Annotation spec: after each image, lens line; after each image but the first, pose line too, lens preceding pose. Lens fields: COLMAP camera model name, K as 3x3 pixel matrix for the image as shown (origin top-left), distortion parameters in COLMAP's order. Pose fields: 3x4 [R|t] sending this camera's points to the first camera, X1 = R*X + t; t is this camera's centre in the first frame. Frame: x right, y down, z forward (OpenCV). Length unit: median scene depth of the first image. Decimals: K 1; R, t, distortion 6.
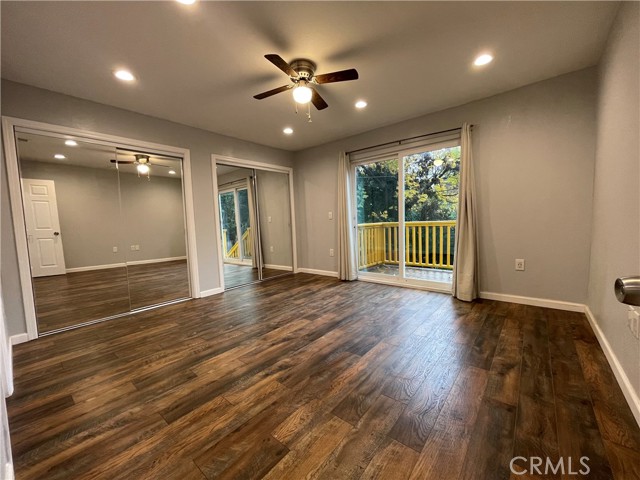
lens RADIAL K [[259.8, 0, 316.9], [0, 259.8, 238.9], [0, 0, 1]] dist [-0.003648, 0.000850]
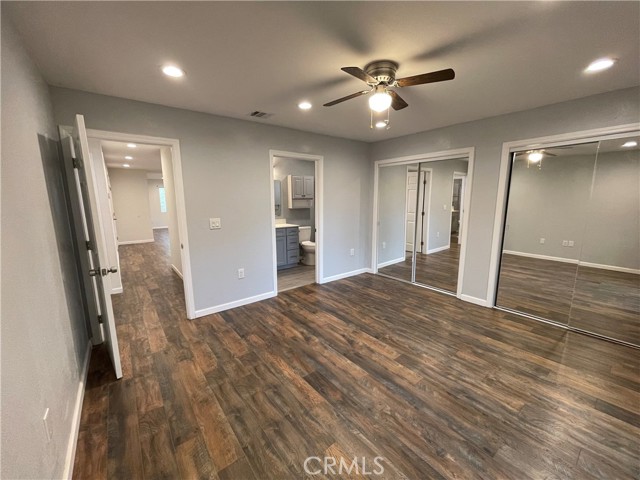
lens RADIAL K [[259.8, 0, 321.6], [0, 259.8, 238.6], [0, 0, 1]] dist [-0.003648, 0.000850]
pose [[-0.195863, 0.194697, -0.961109, 0.829827], [-0.055076, 0.976361, 0.209011, -0.262179], [0.979083, 0.093871, -0.180510, 0.933805]]
